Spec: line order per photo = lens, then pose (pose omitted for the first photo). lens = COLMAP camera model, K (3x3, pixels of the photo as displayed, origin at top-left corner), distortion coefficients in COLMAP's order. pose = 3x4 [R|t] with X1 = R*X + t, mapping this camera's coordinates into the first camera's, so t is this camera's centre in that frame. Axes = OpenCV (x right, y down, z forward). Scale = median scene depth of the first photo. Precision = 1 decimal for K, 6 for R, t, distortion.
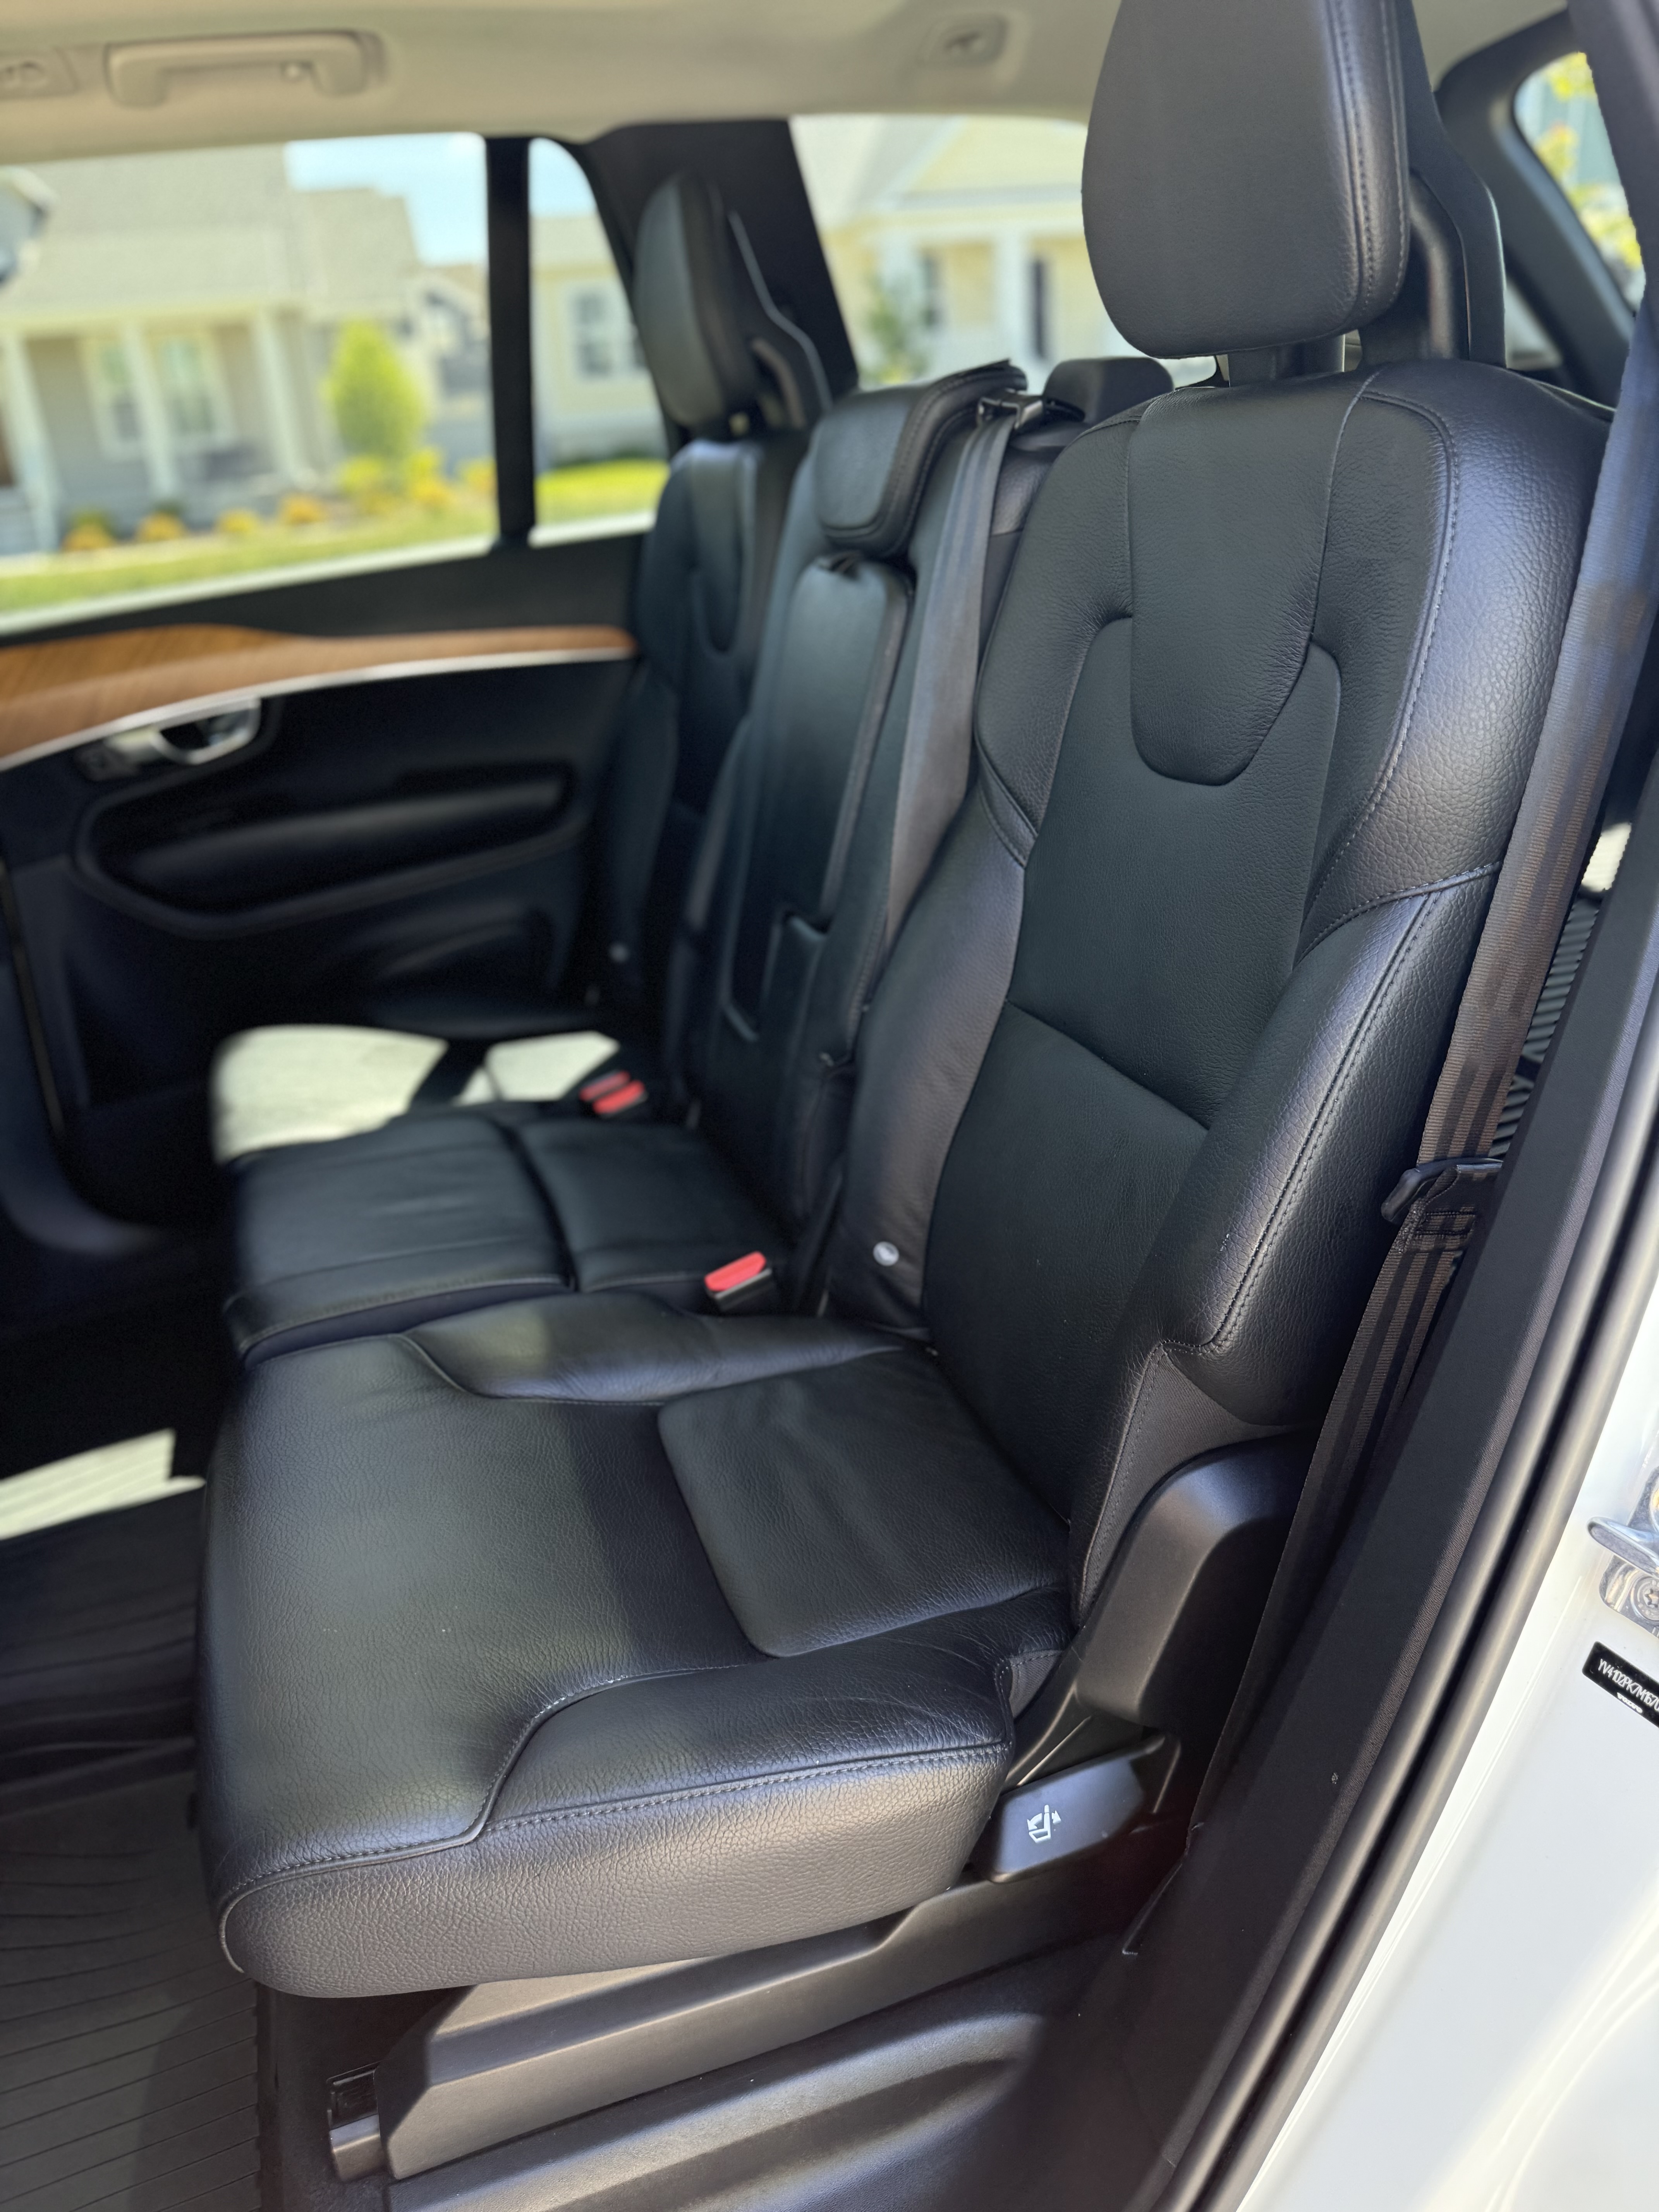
lens RADIAL K [[1614.1, 0, 835.7], [0, 1614.1, 1111.6], [0, 0, 1]] dist [0.025320, -0.039341]
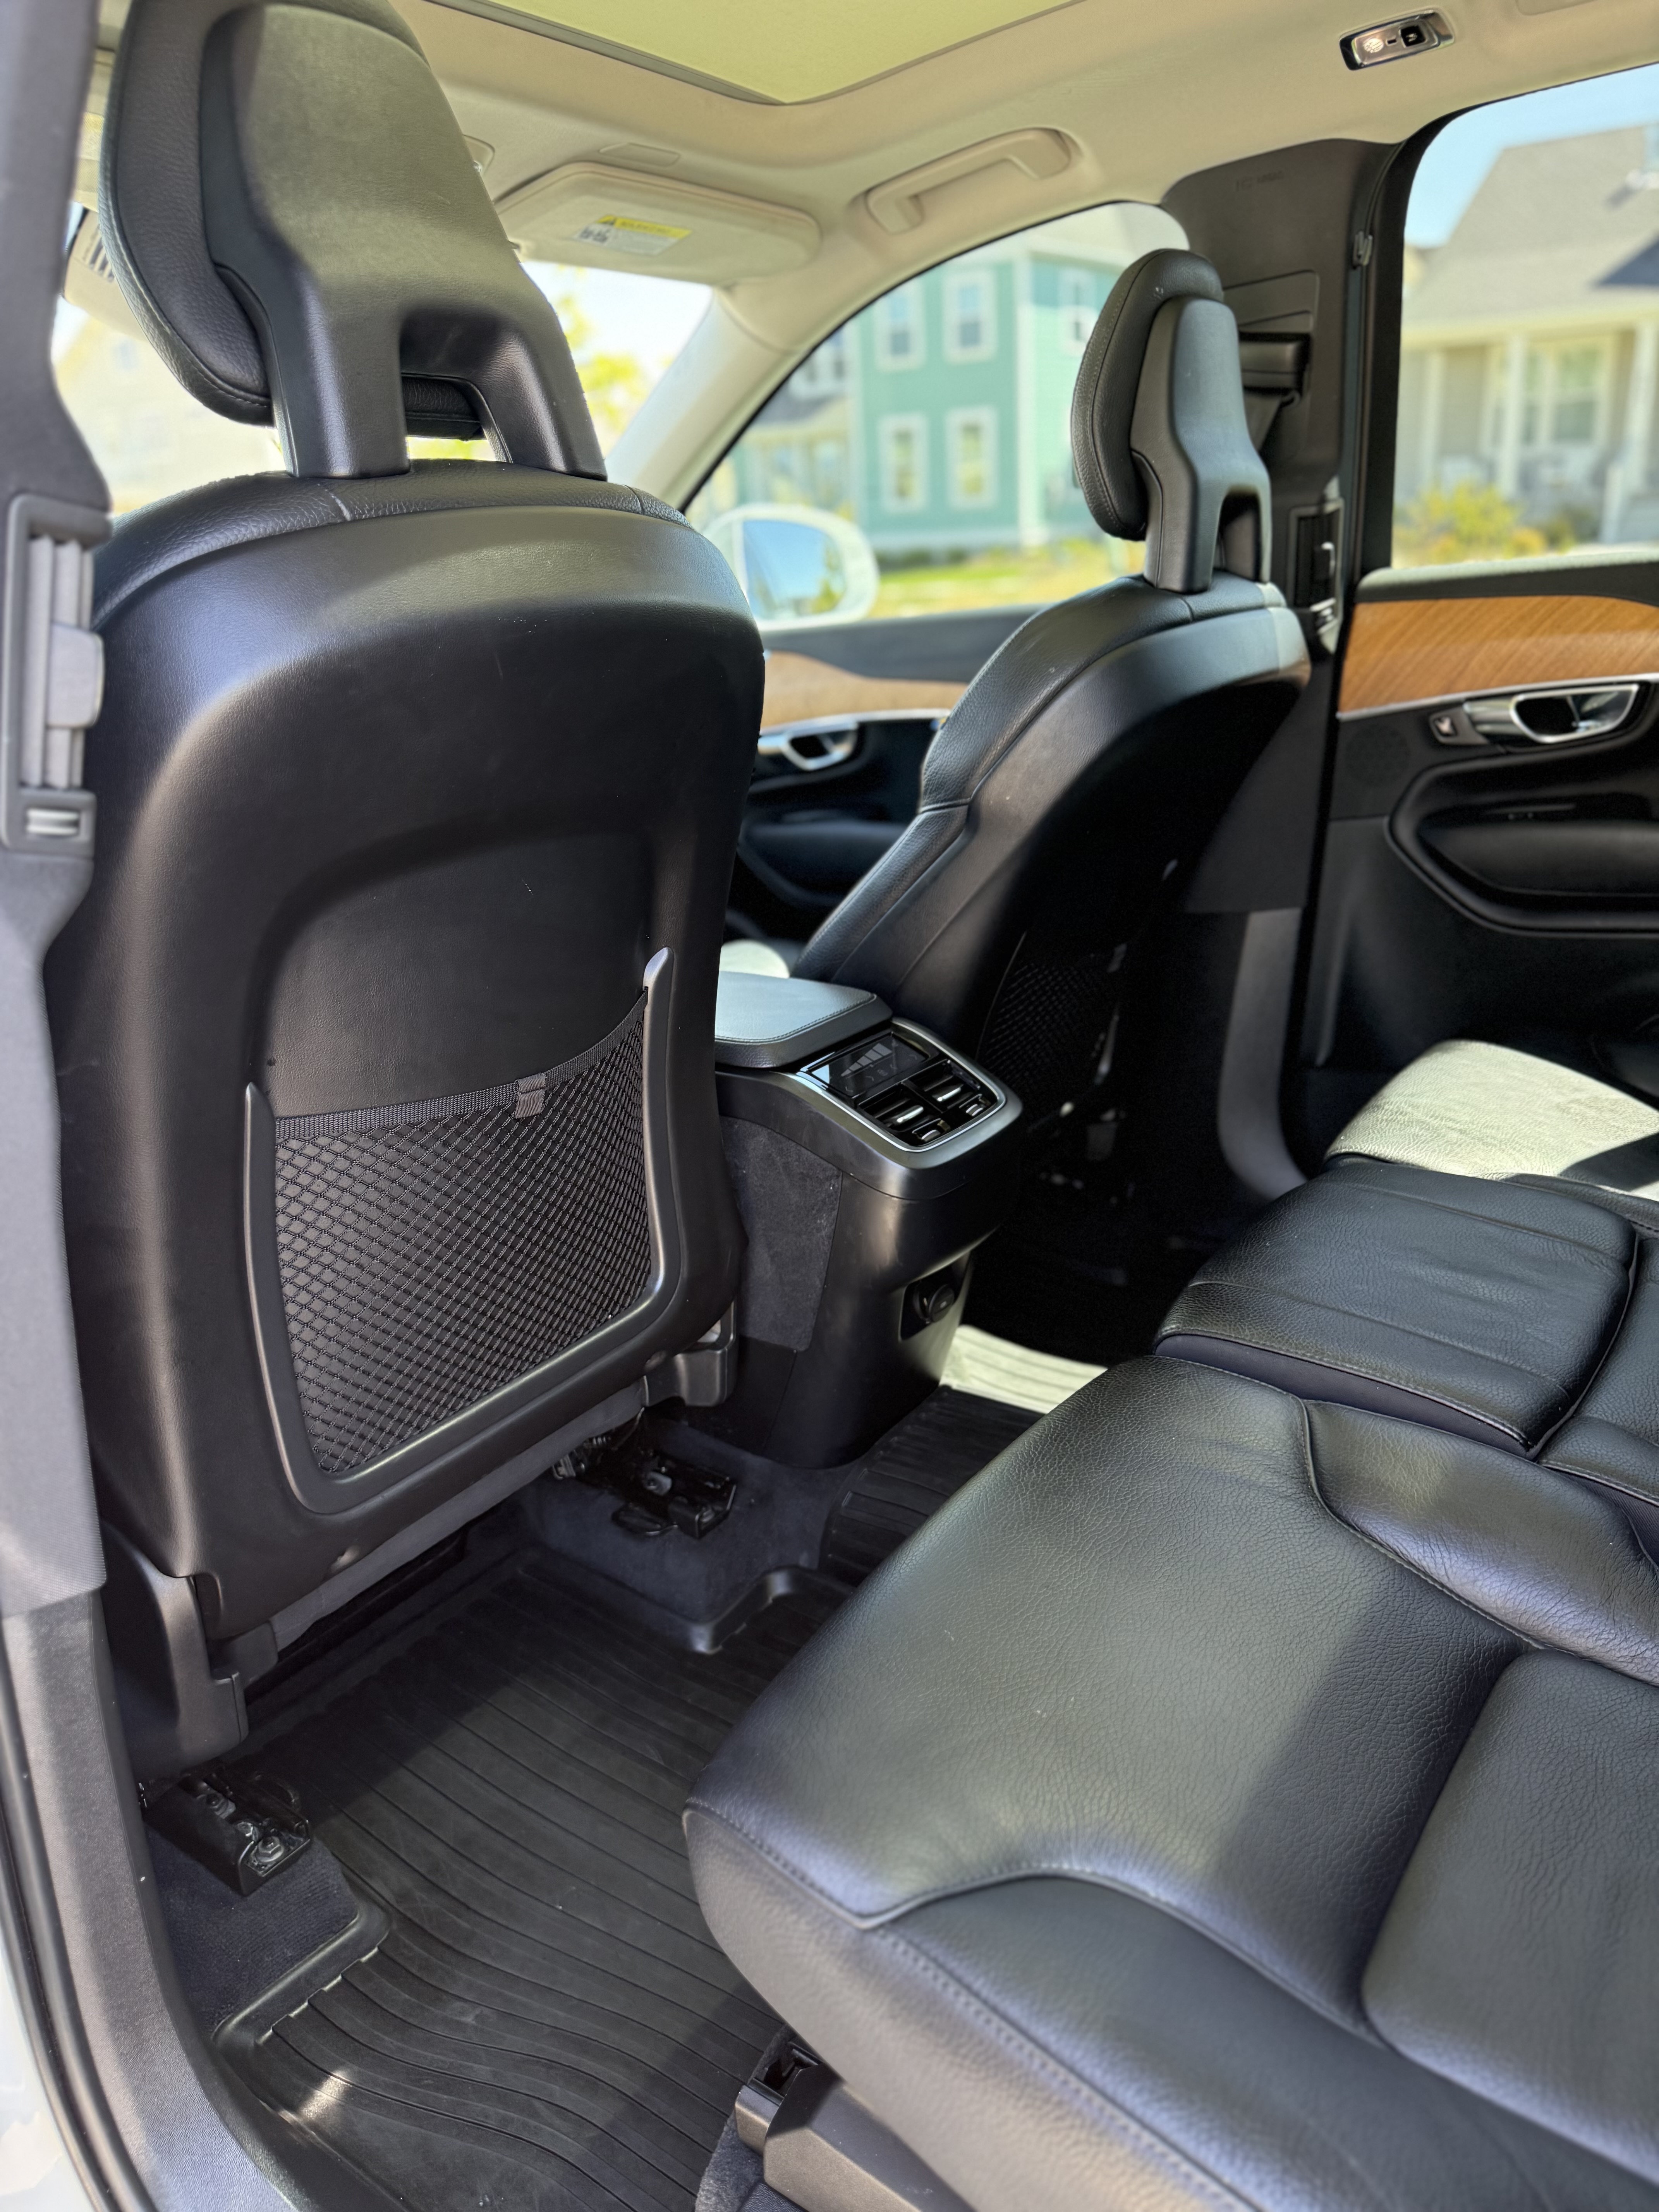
lens RADIAL K [[1614.1, 0, 782.1], [0, 1614.1, 1090.8], [0, 0, 1]] dist [0.025320, -0.039341]
pose [[0.568618, 0.321489, -0.757178, 0.175885], [-0.317444, 0.934926, 0.158568, -0.067266], [0.758883, 0.150197, 0.633670, 0.215607]]
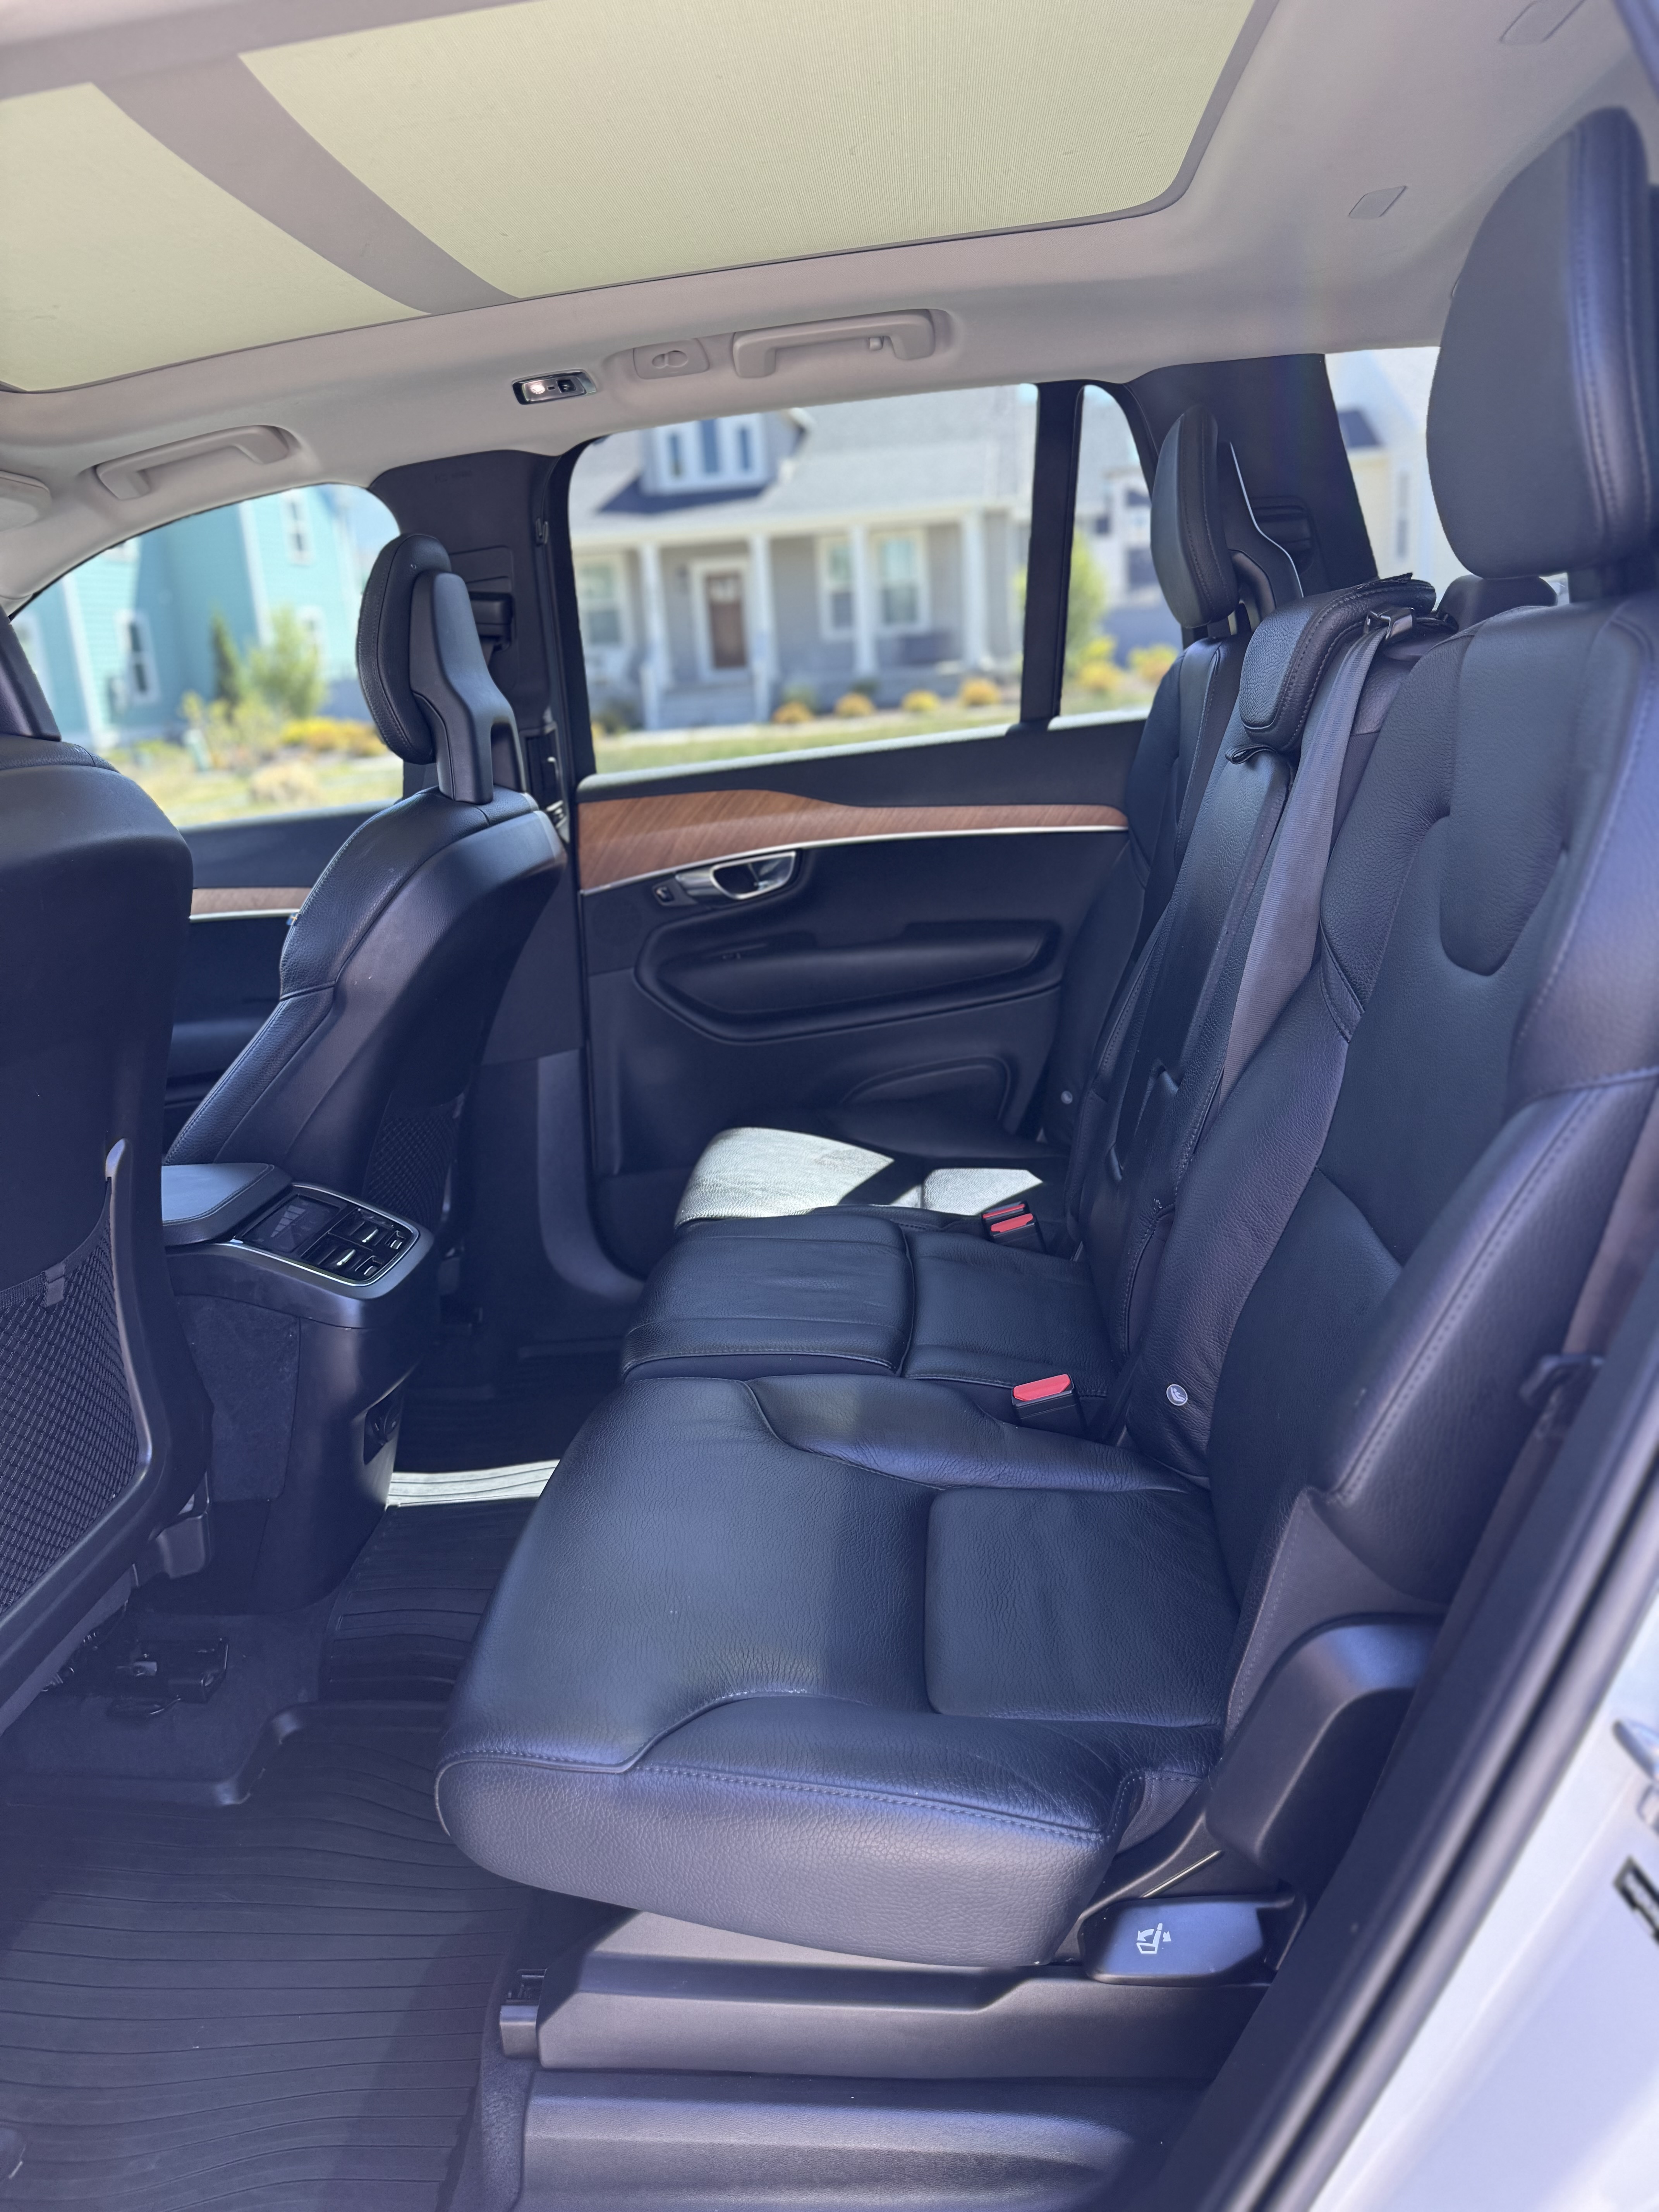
lens RADIAL K [[1614.1, 0, 823.8], [0, 1614.1, 1100.6], [0, 0, 1]] dist [0.025320, -0.039341]
pose [[0.920124, 0.117890, -0.373463, 0.193364], [-0.157767, 0.984394, -0.077959, 0.019011], [0.358444, 0.130652, 0.924364, -0.077611]]
